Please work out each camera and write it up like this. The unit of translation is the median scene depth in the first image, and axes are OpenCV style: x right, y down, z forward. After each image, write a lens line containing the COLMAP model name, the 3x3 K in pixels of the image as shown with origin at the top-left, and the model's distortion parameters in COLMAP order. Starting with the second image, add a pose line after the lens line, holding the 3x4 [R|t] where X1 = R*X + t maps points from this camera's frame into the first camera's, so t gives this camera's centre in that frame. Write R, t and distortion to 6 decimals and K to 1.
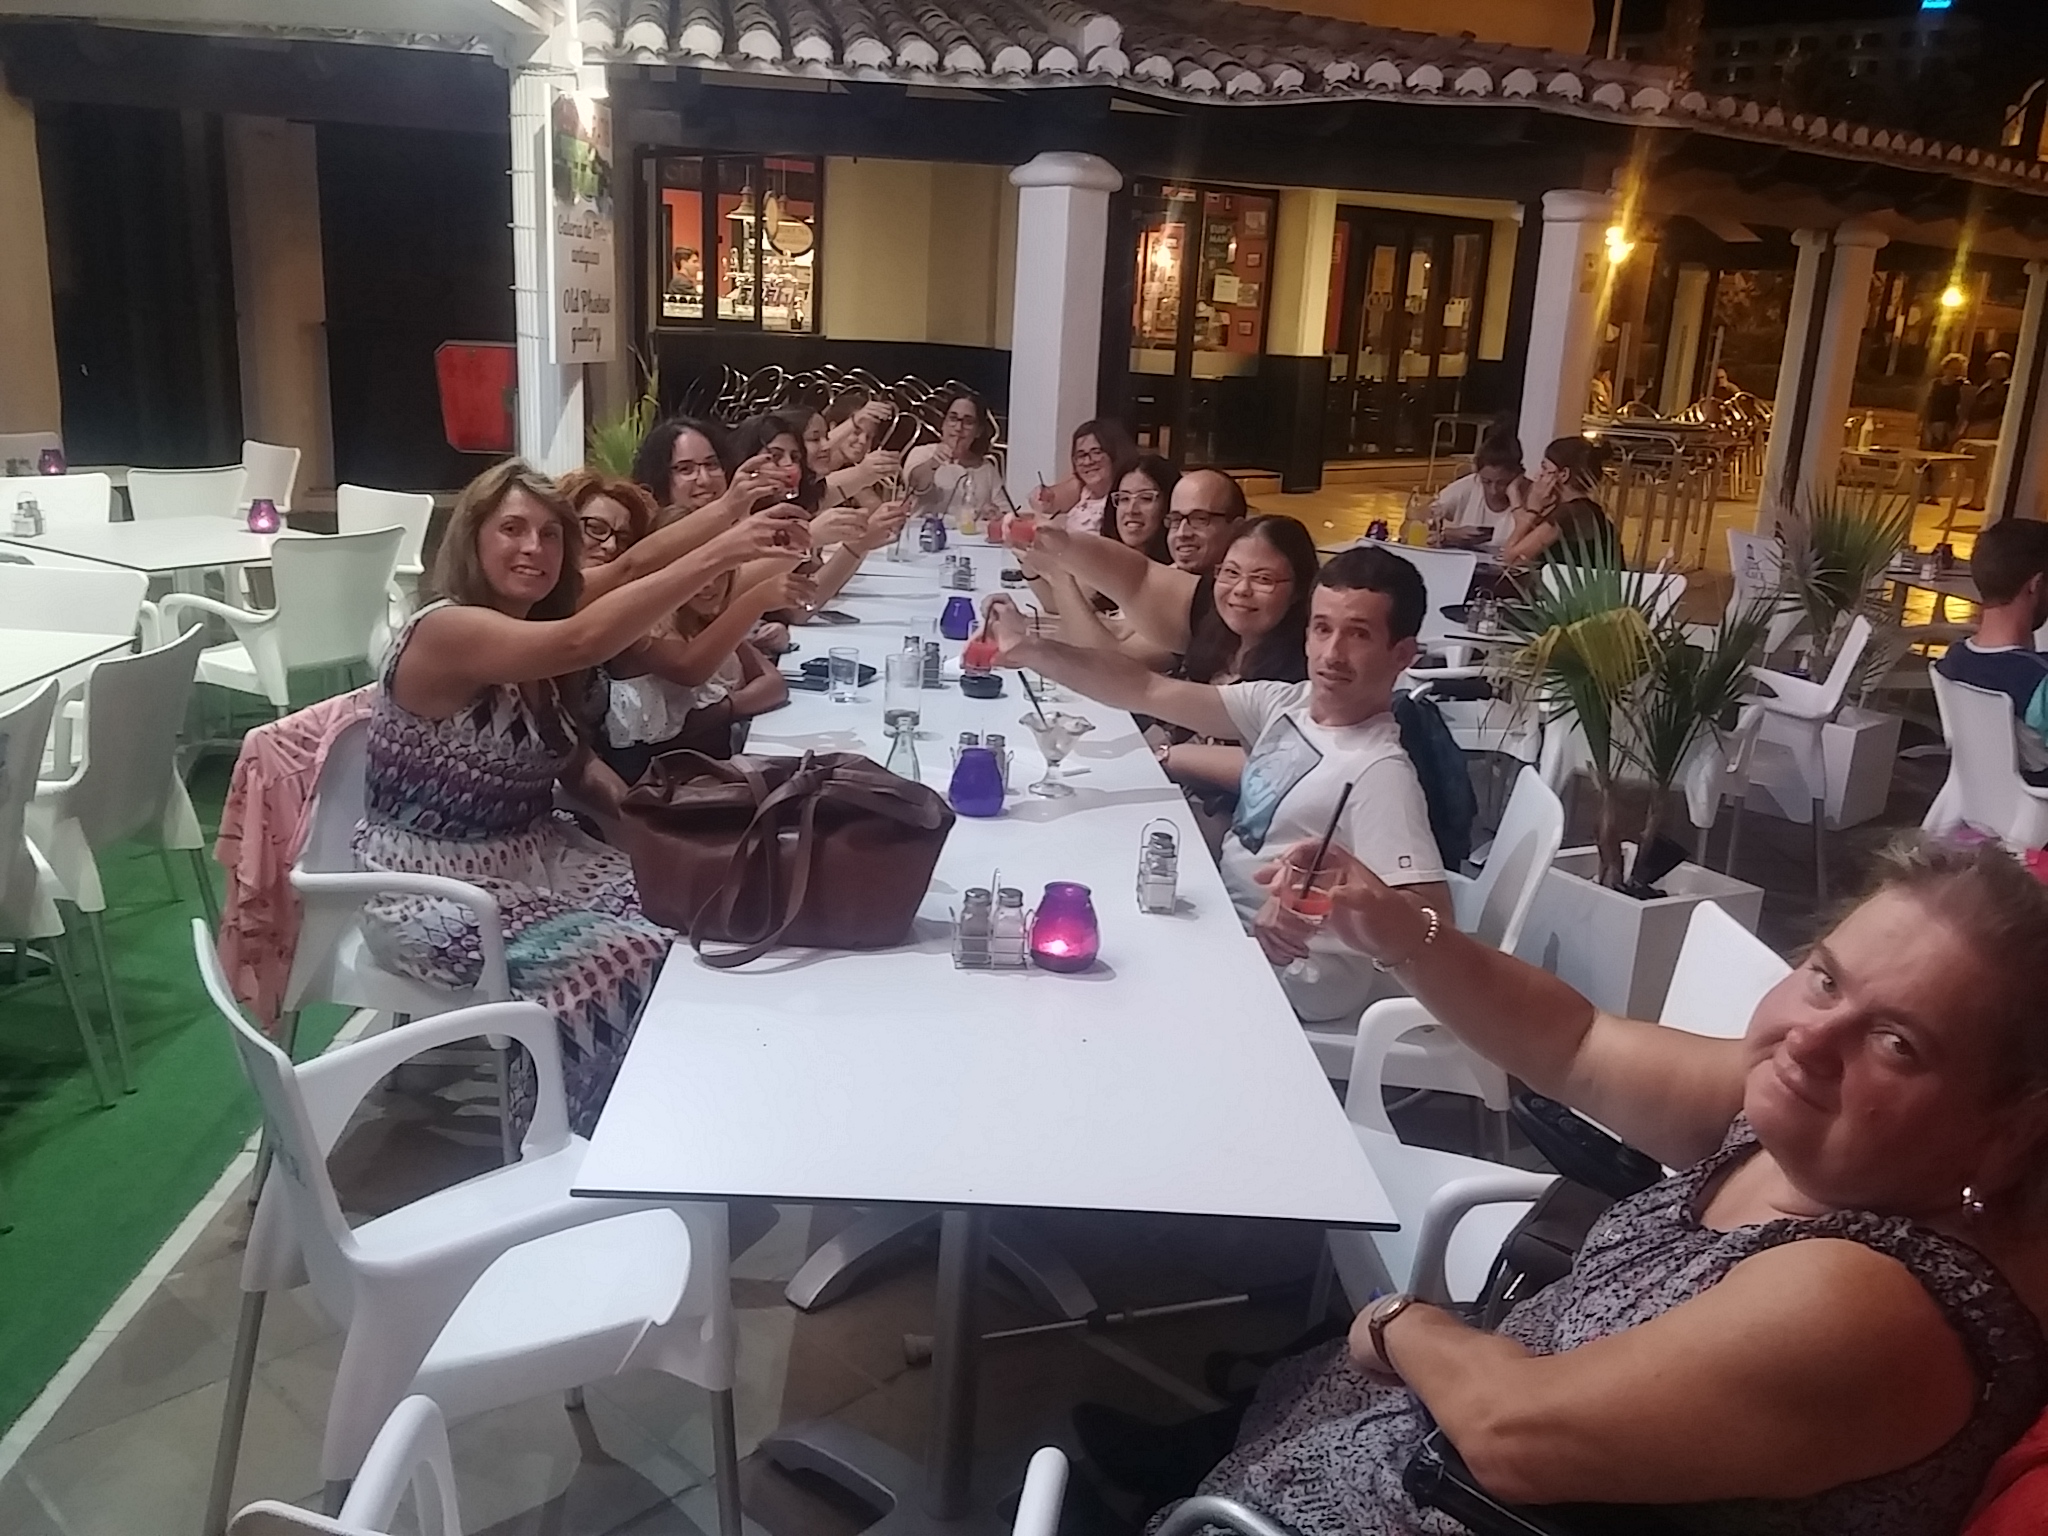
lens RADIAL K [[1750.6, 0, 1030.0], [0, 1750.6, 806.8], [0, 0, 1]] dist [0.069913, -0.106539]
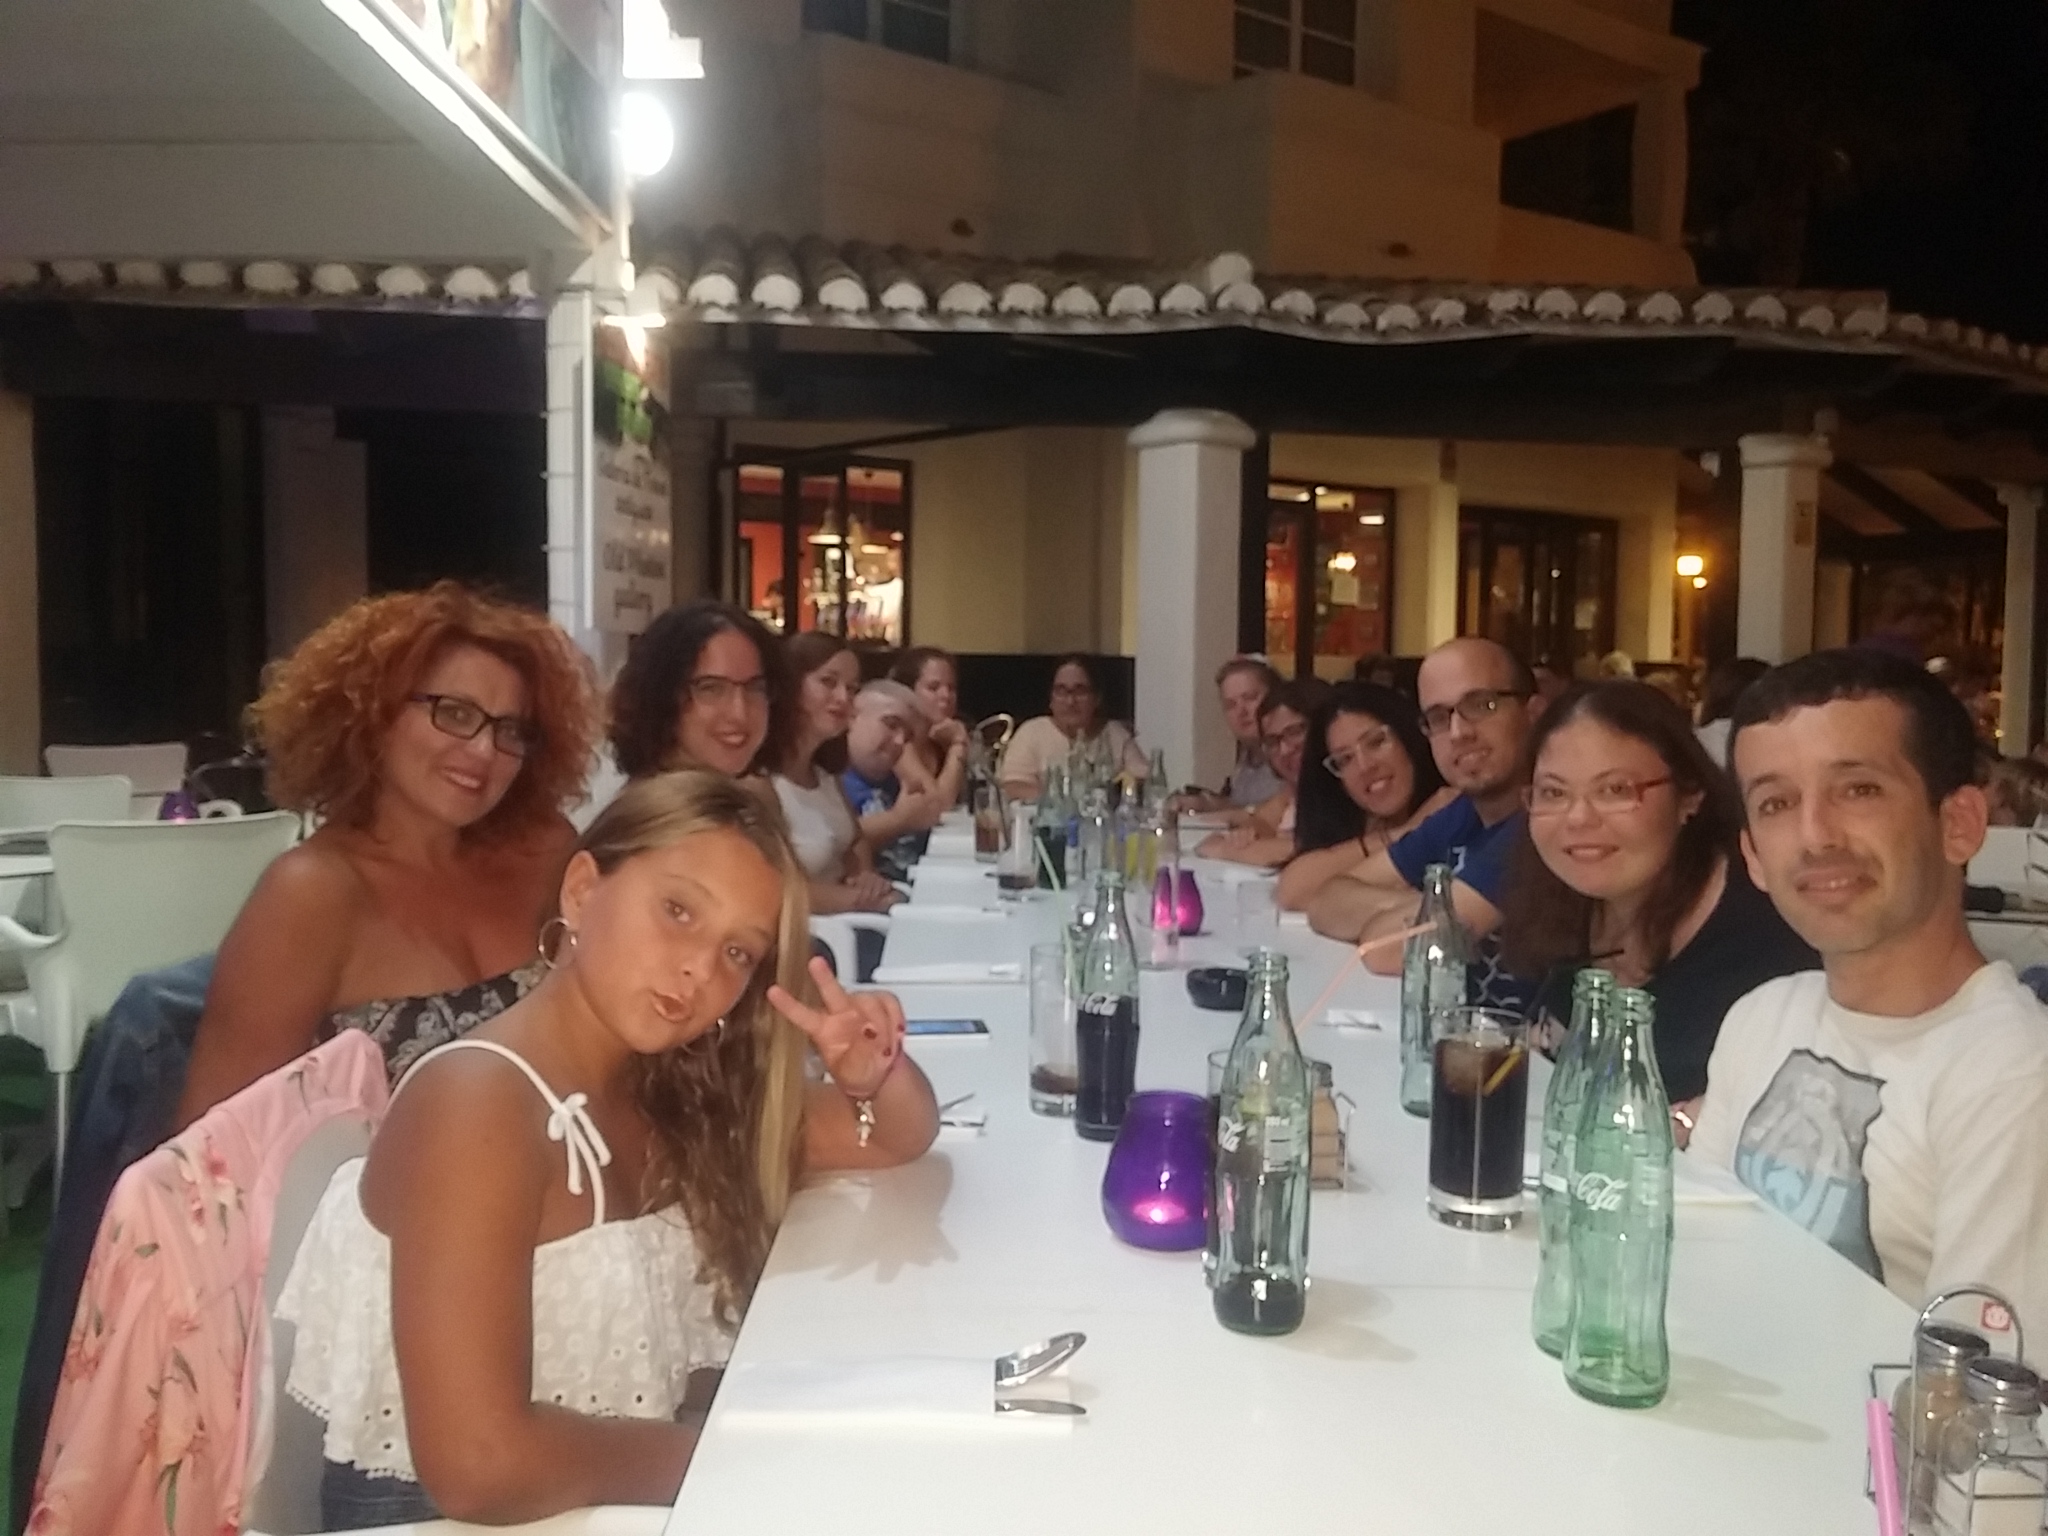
lens RADIAL K [[1750.6, 0, 1030.0], [0, 1750.6, 806.8], [0, 0, 1]] dist [0.069913, -0.106539]
pose [[0.998453, -0.034569, -0.043555, -0.030432], [0.025247, 0.979711, -0.198818, -0.006143], [0.049544, 0.197410, 0.979068, 0.194696]]
